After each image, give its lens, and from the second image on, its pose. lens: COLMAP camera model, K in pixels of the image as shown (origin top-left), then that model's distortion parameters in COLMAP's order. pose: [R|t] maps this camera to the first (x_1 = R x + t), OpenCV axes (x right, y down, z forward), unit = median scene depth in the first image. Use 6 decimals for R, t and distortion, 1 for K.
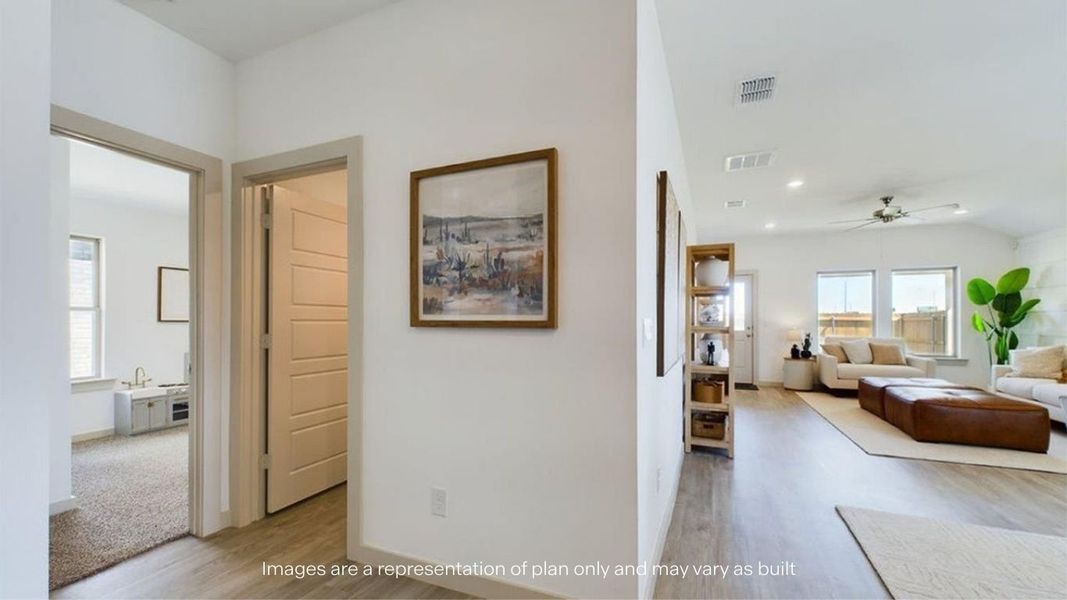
lens RADIAL K [[431.1, 0, 530.6], [0, 431.1, 320.0], [0, 0, 1]] dist [0.002334, -0.000164]
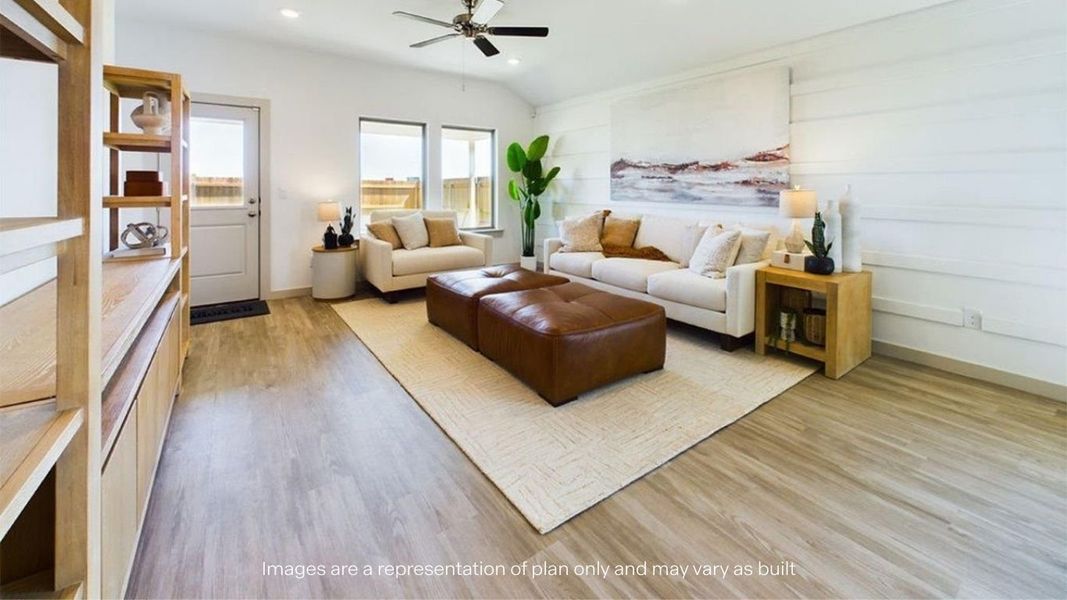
lens RADIAL K [[431.1, 0, 536.9], [0, 431.1, 185.4], [0, 0, 1]] dist [0.002334, -0.000164]
pose [[0.519916, 0.005665, 0.854199, 0.612897], [-0.001387, 0.999982, -0.005788, 0.001395], [-0.854216, 0.001825, 0.519915, 1.093809]]
